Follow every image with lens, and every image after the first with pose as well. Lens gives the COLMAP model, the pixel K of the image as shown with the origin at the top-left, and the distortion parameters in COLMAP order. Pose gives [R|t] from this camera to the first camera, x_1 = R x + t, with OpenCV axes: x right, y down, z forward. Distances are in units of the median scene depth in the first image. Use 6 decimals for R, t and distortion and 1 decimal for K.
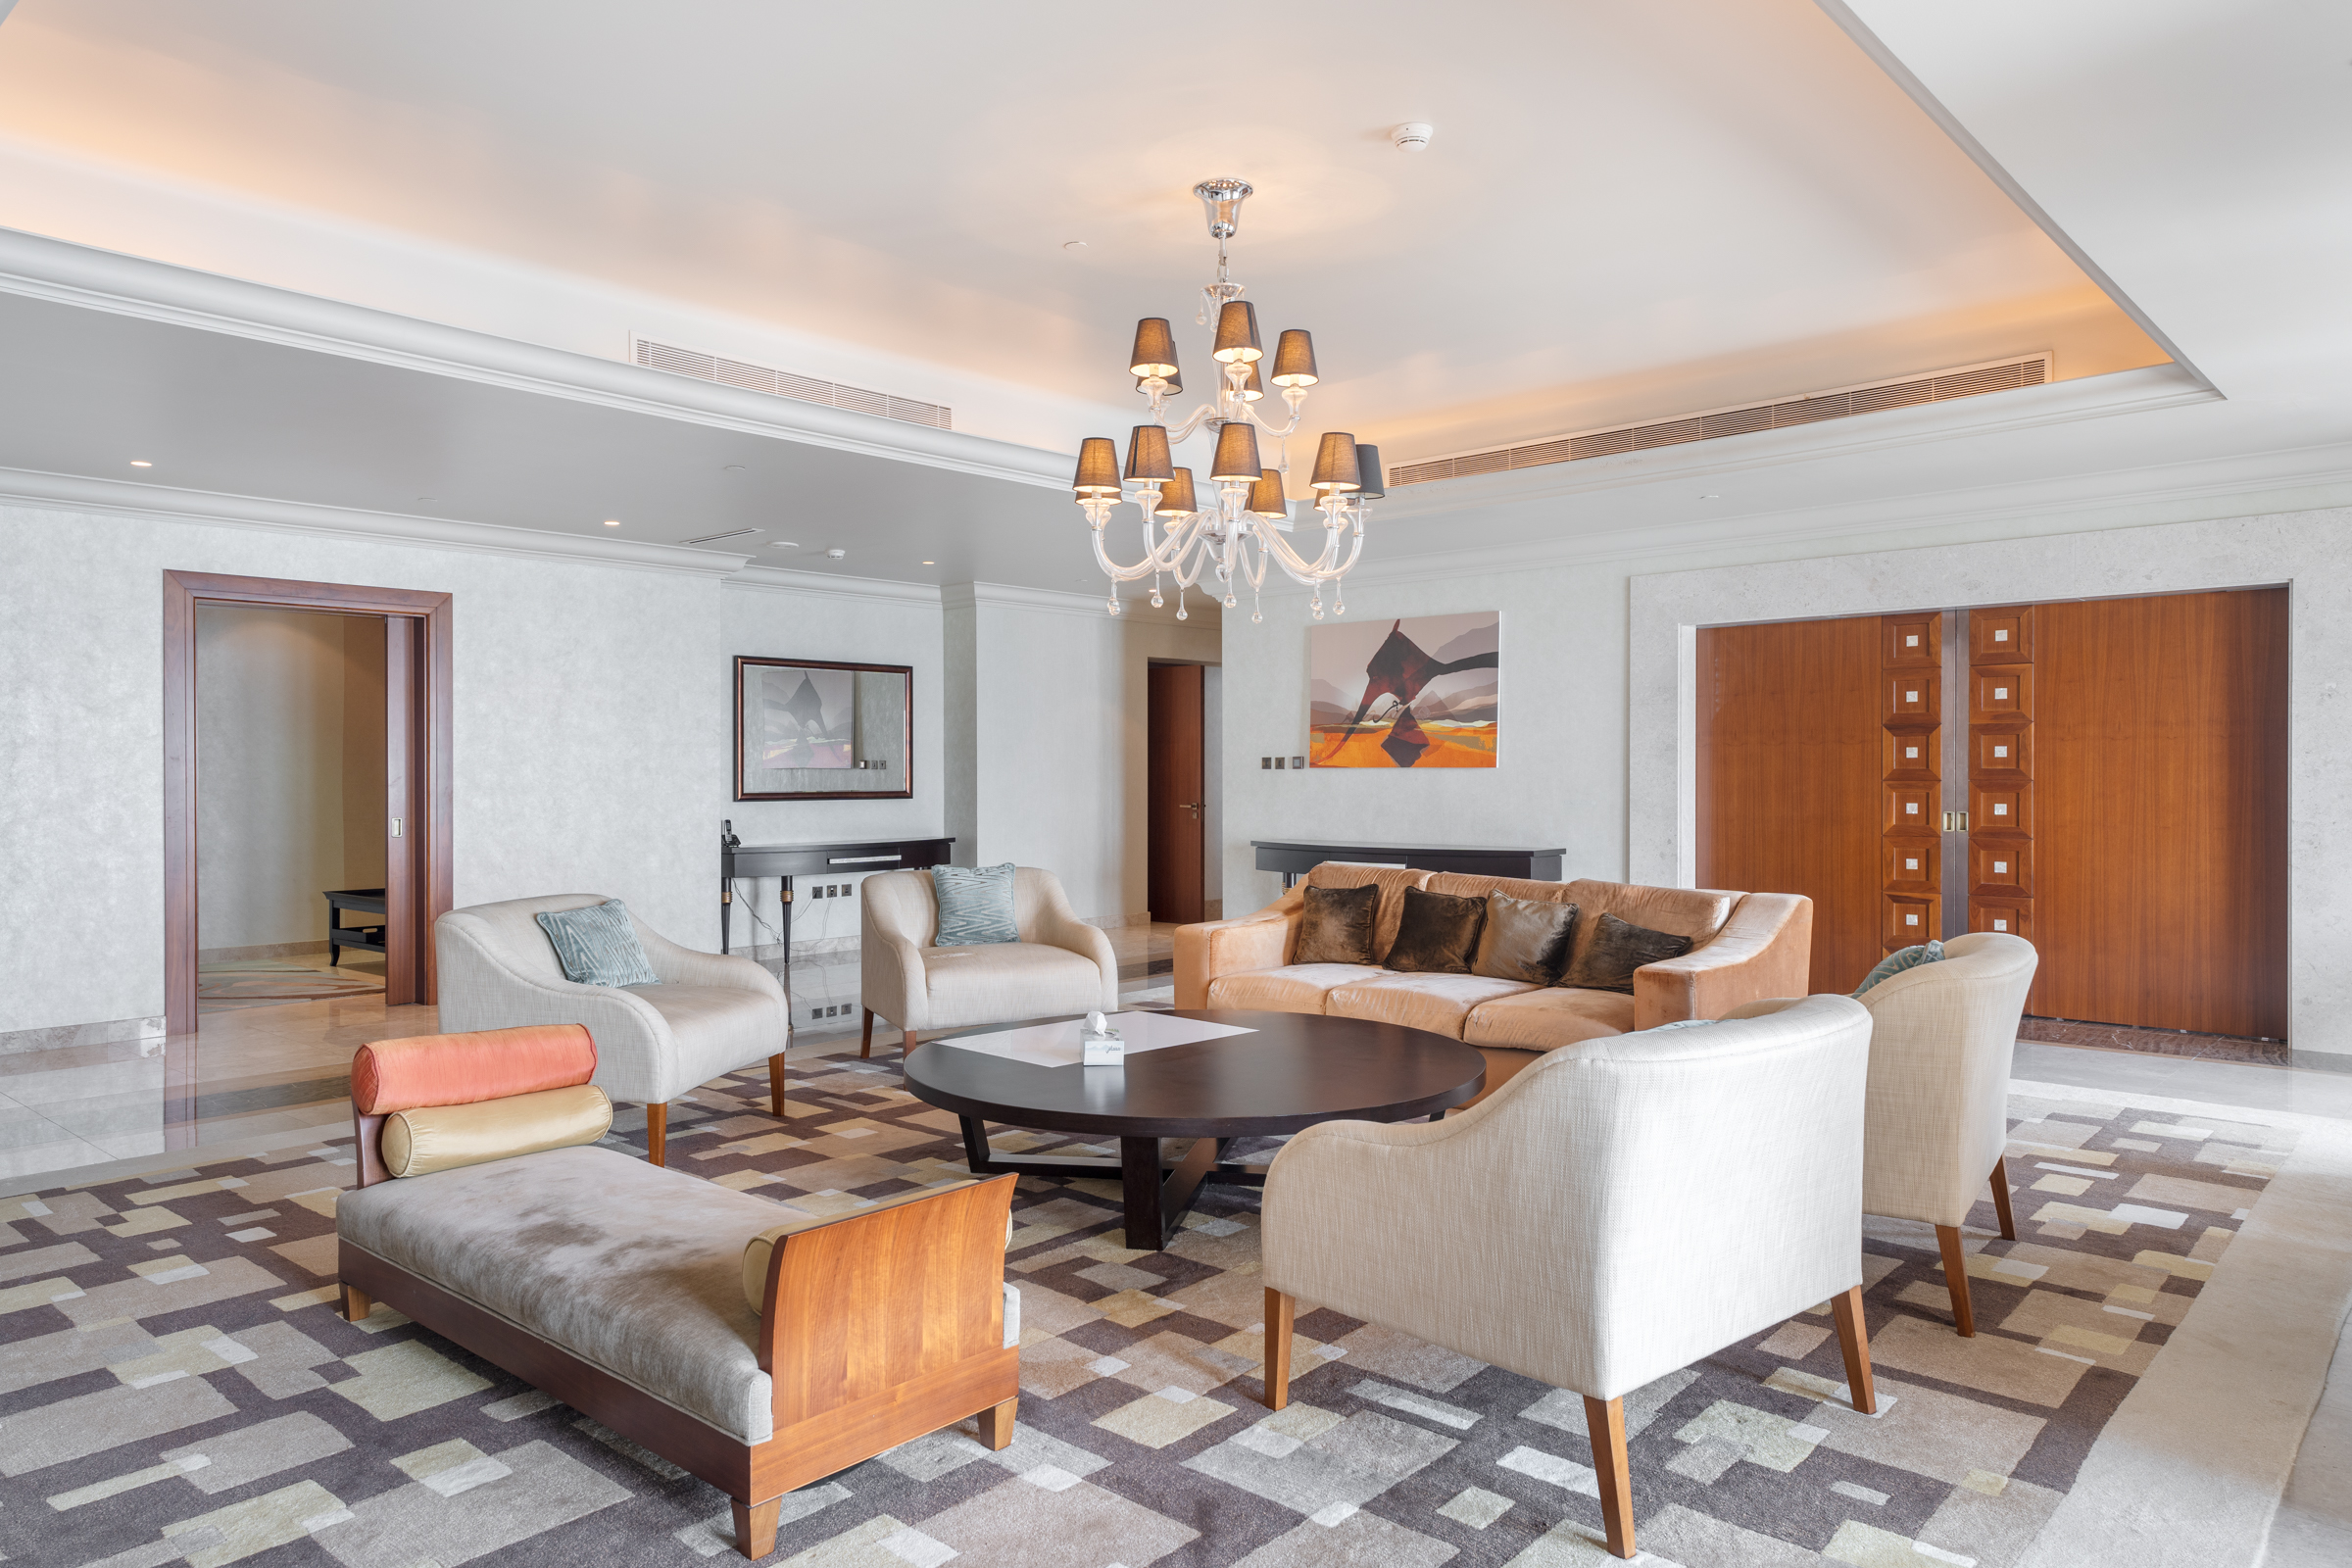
lens RADIAL K [[1541.5, 0, 1173.8], [0, 1541.5, 785.9], [0, 0, 1]] dist [-0.000253, -0.000743]
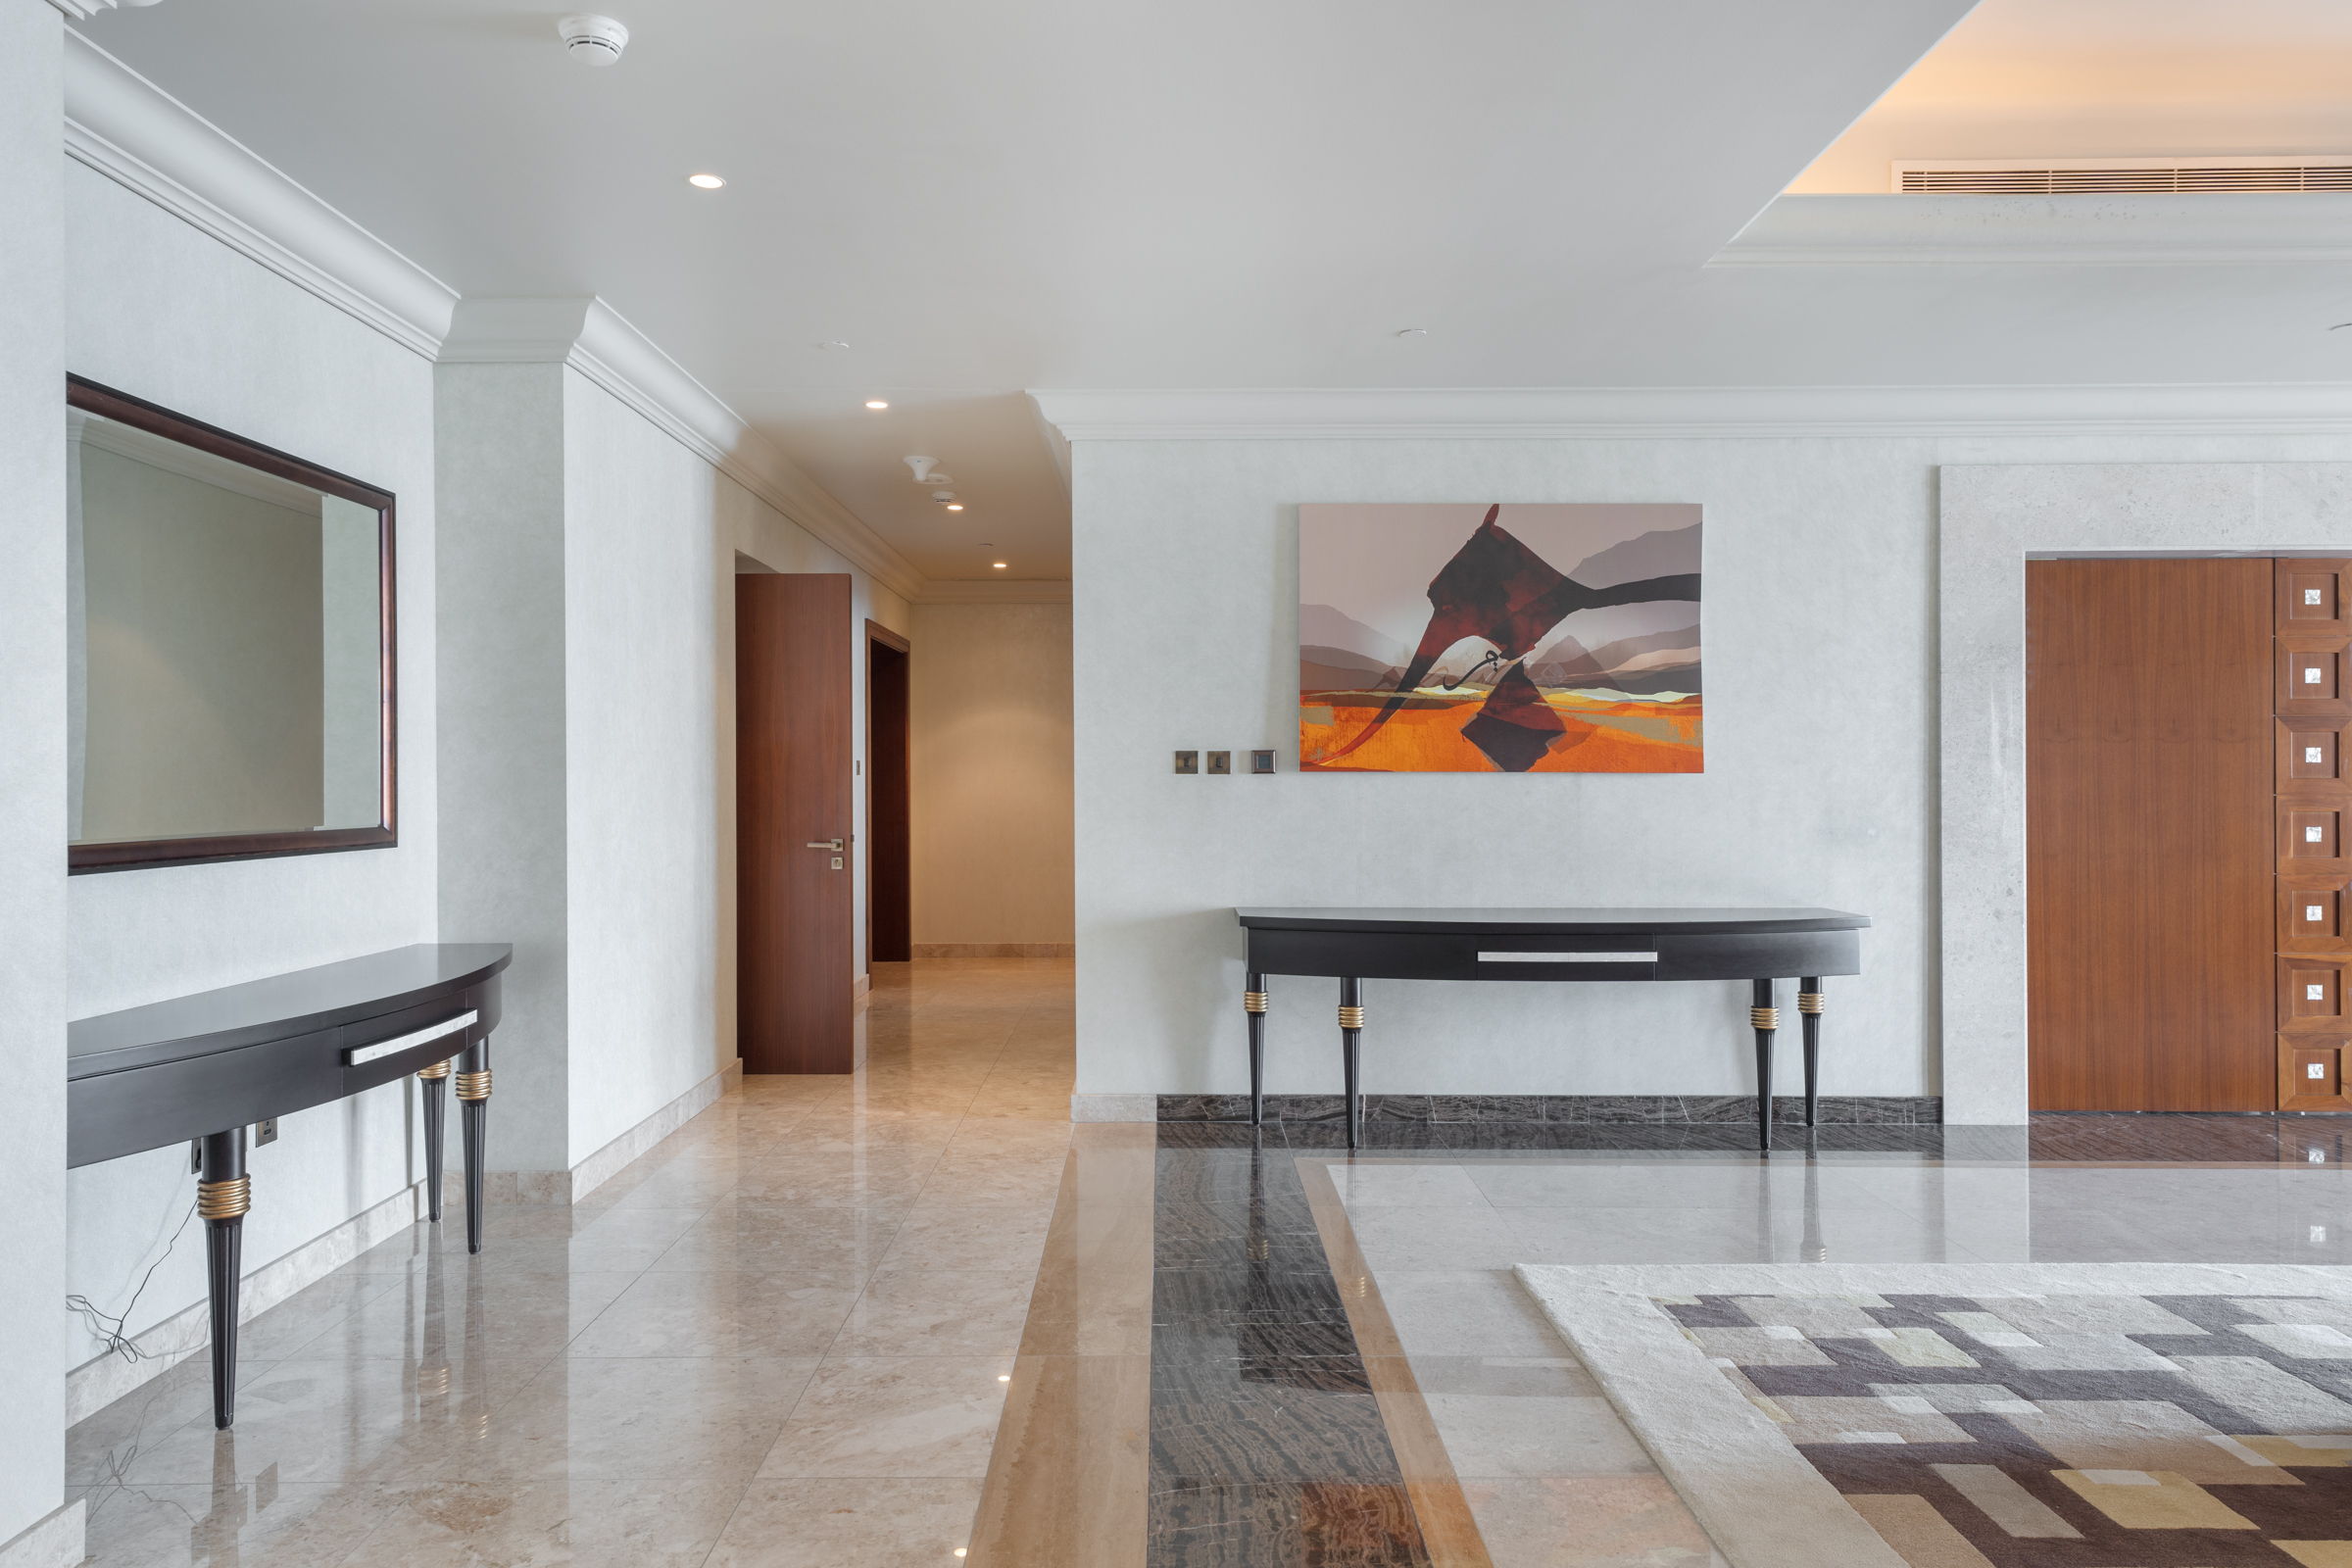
lens RADIAL K [[1541.5, 0, 1177.3], [0, 1541.5, 792.3], [0, 0, 1]] dist [-0.000253, -0.000743]
pose [[0.749183, -0.002056, 0.662360, -0.308581], [0.003346, 0.999994, -0.000681, -0.004616], [-0.662354, 0.002727, 0.749186, 0.664798]]
